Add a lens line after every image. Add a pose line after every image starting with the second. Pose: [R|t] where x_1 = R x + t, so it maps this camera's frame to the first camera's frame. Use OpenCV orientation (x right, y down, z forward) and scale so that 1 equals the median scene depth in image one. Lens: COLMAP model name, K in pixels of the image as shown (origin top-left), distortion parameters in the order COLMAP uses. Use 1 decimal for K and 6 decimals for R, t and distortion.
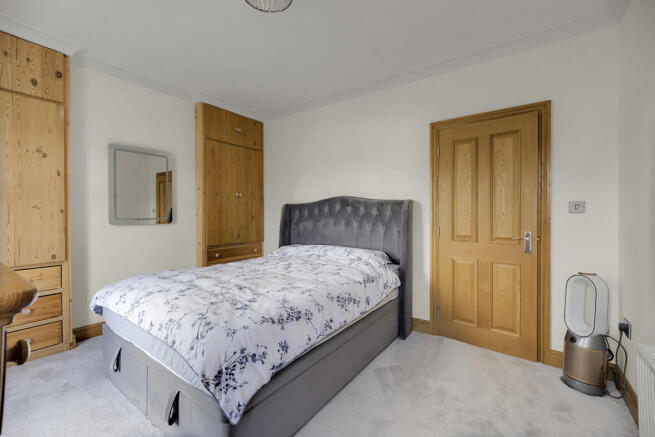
lens RADIAL K [[274.1, 0, 329.4], [0, 274.1, 215.2], [0, 0, 1]] dist [-0.001261, -0.000169]
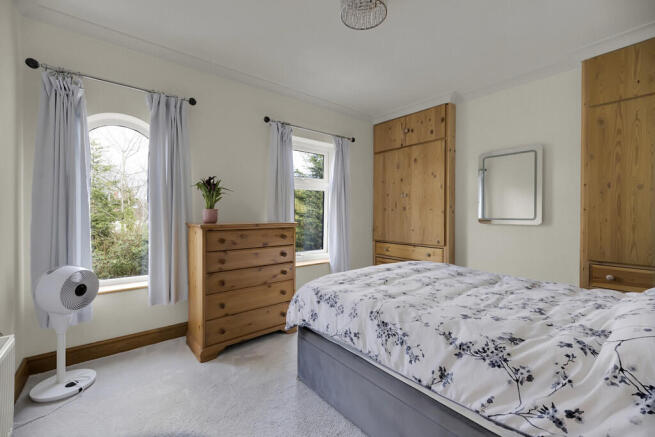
lens RADIAL K [[274.1, 0, 329.4], [0, 274.1, 215.2], [0, 0, 1]] dist [-0.001261, -0.000169]
pose [[-0.251764, 0.004478, -0.967778, 0.597289], [-0.009553, 0.999929, 0.007112, -0.001603], [0.967741, 0.011036, -0.251704, 0.777229]]
